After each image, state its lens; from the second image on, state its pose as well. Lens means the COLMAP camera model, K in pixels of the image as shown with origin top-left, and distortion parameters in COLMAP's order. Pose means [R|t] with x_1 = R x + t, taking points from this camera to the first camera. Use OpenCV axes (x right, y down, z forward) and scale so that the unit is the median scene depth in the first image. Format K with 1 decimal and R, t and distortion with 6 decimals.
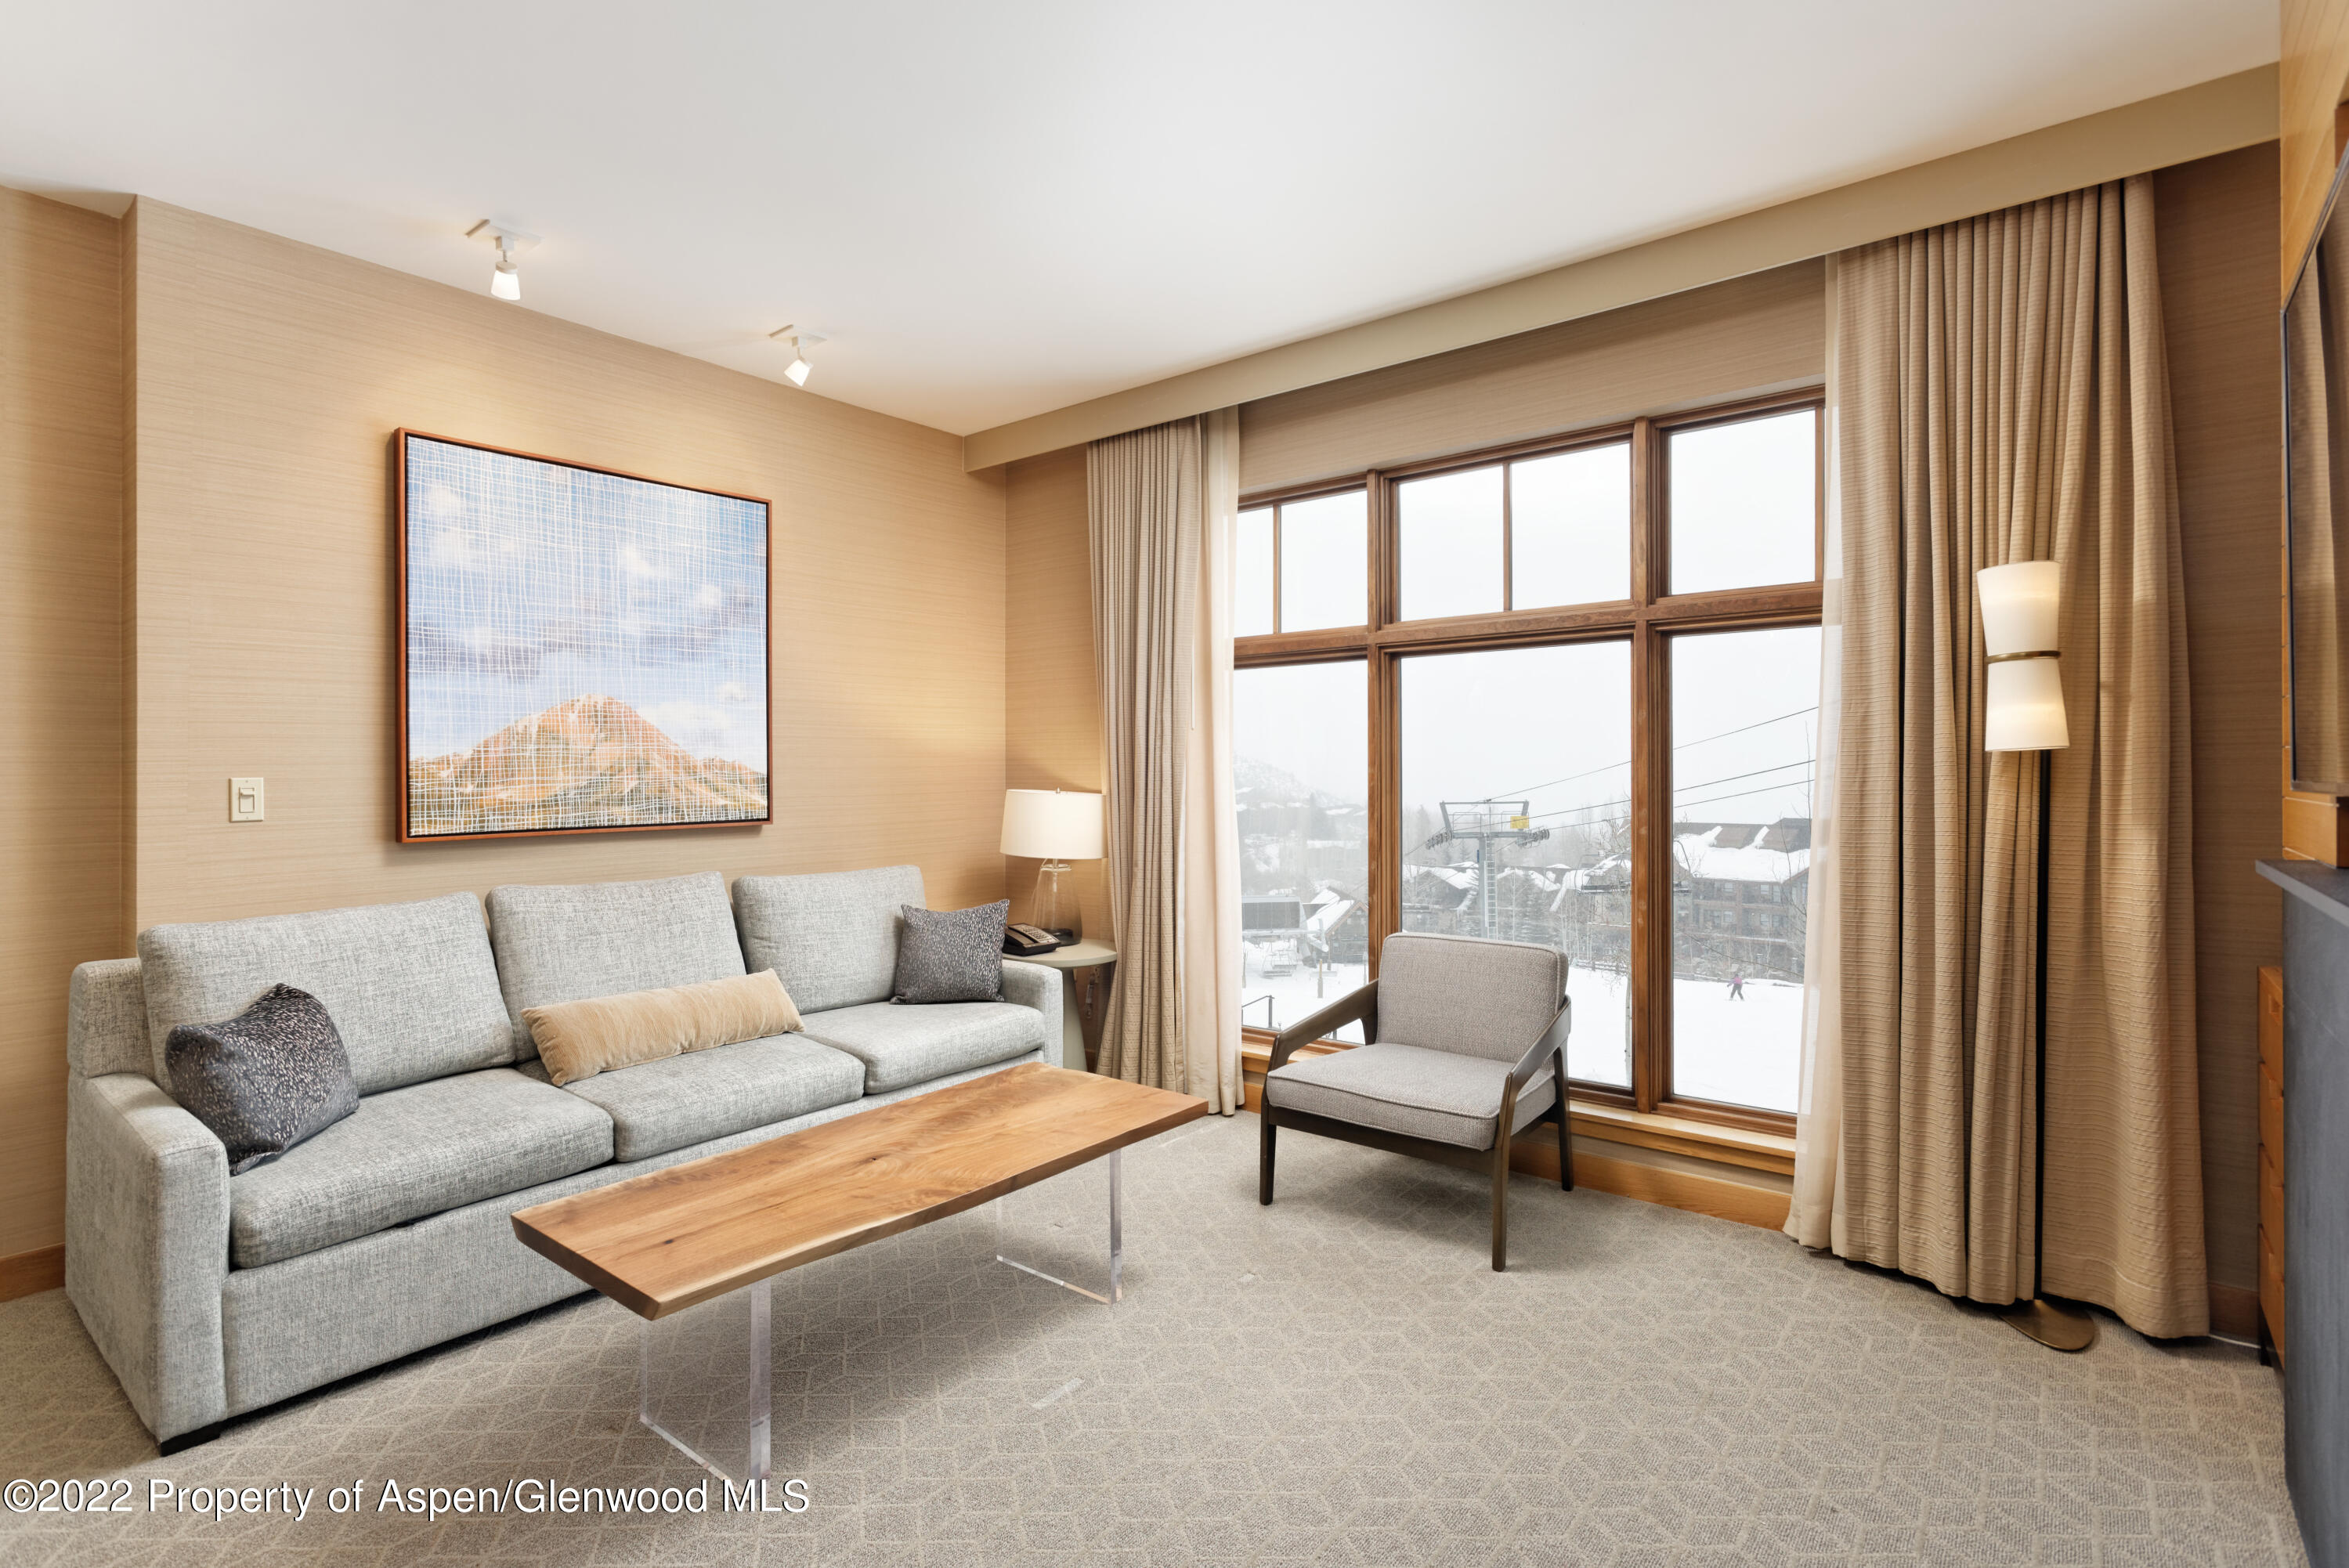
lens RADIAL K [[1155.7, 0, 1065.4], [0, 1155.7, 778.4], [0, 0, 1]] dist [0.005413, -0.001333]
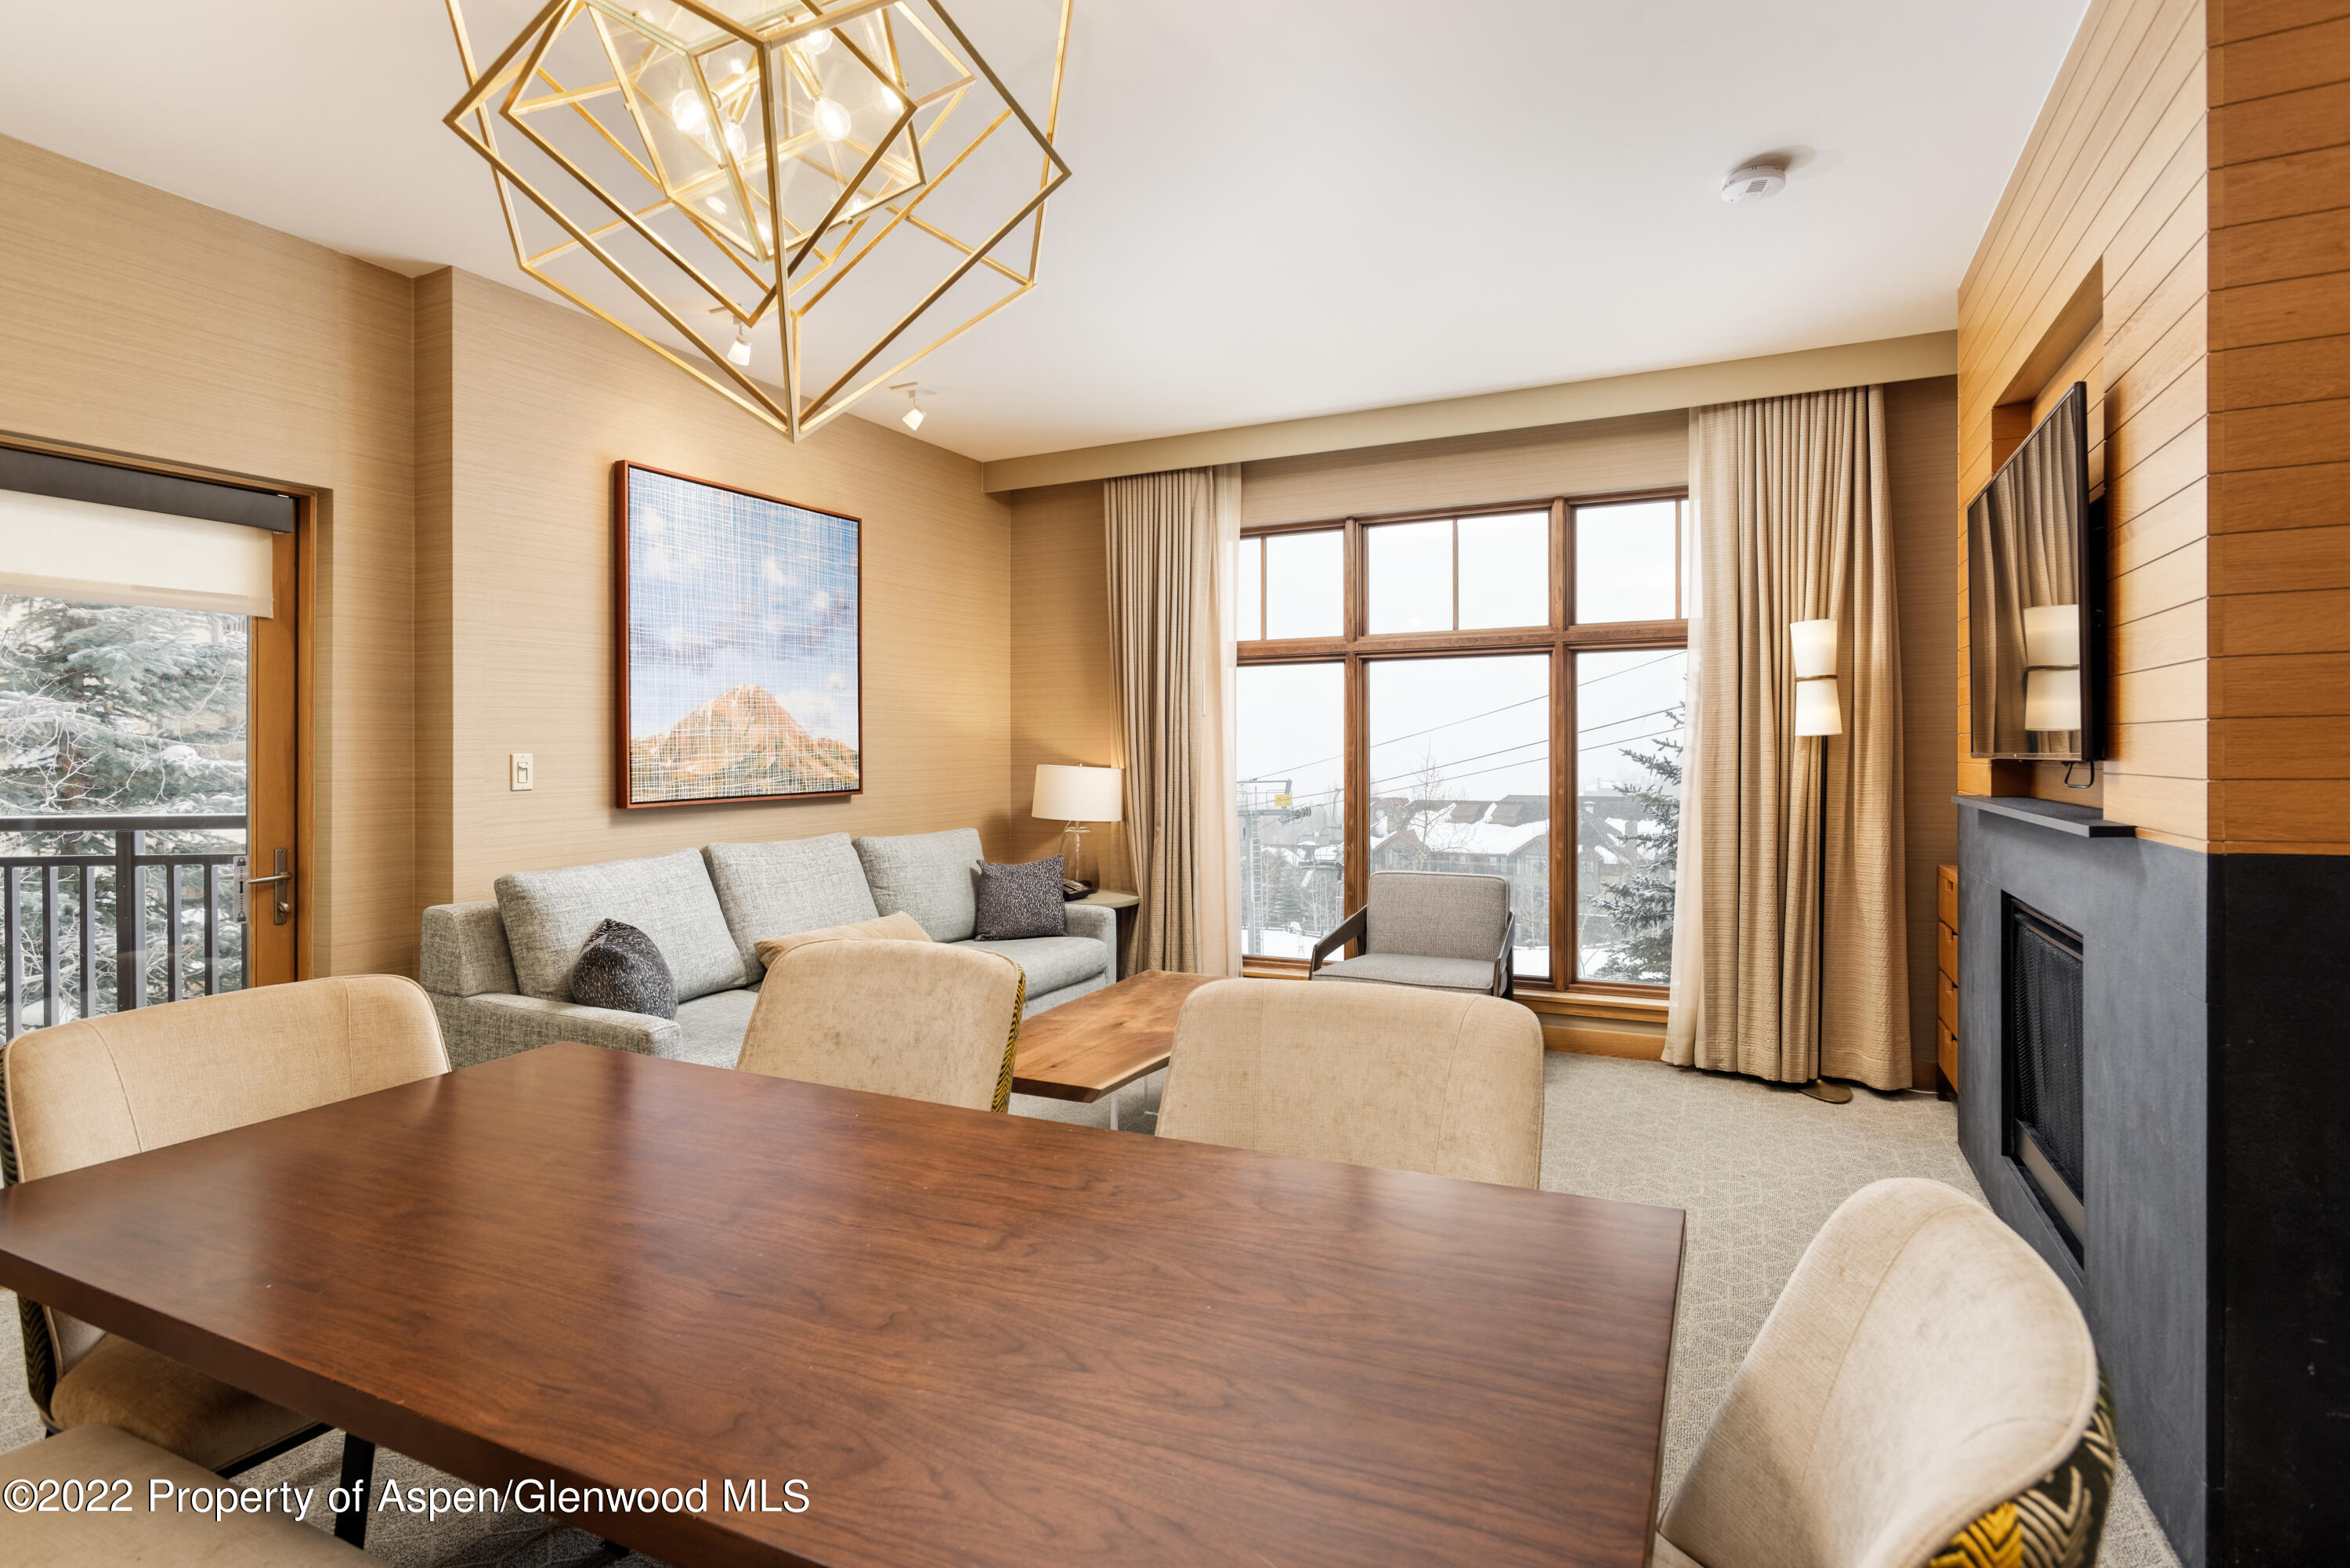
lens RADIAL K [[1220.2, 0, 1041.2], [0, 1220.2, 763.9], [0, 0, 1]] dist [-0.003471, 0.001049]
pose [[0.979494, -0.001902, 0.201464, -0.378893], [0.001176, 0.999992, 0.003720, 0.005185], [-0.201470, -0.003407, 0.979489, -0.294358]]
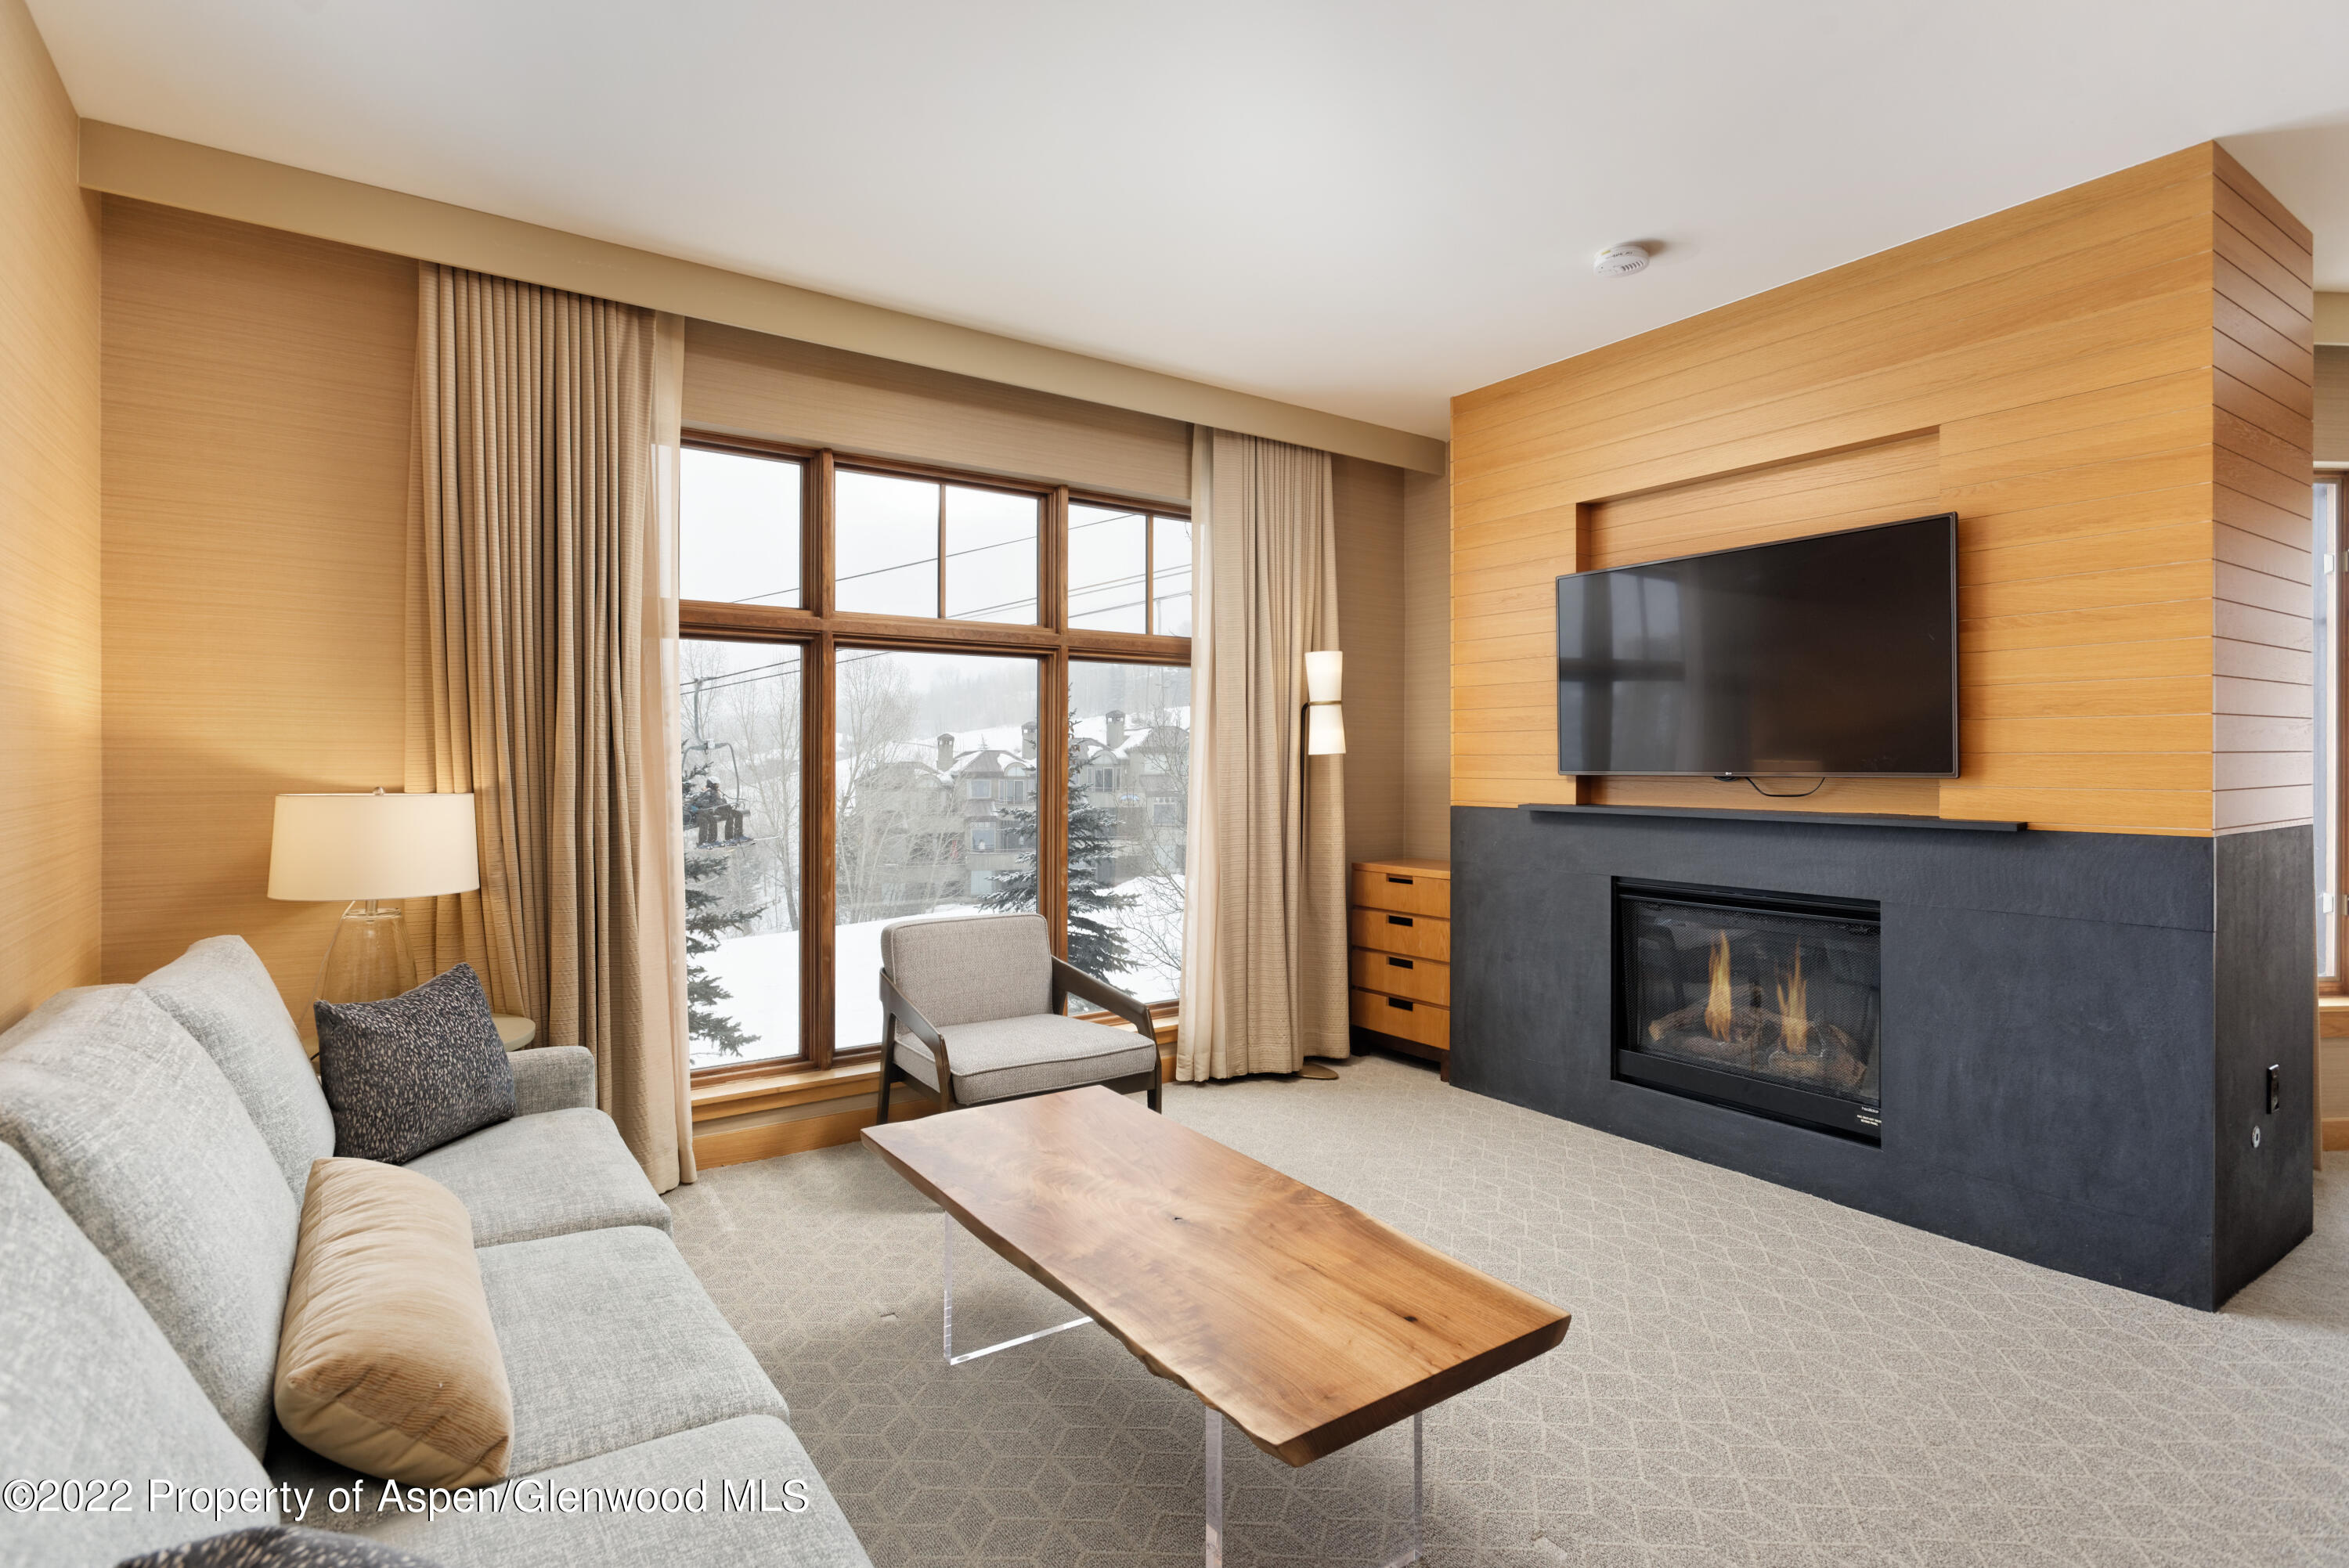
lens RADIAL K [[1190.7, 0, 1174.5], [0, 1190.7, 784.0], [0, 0, 1]] dist [-0.013954, 0.000418]
pose [[0.217150, -0.011752, 0.976067, -0.680454], [0.002363, 0.999931, 0.011514, -0.000253], [-0.976135, -0.000194, 0.217163, 0.545208]]
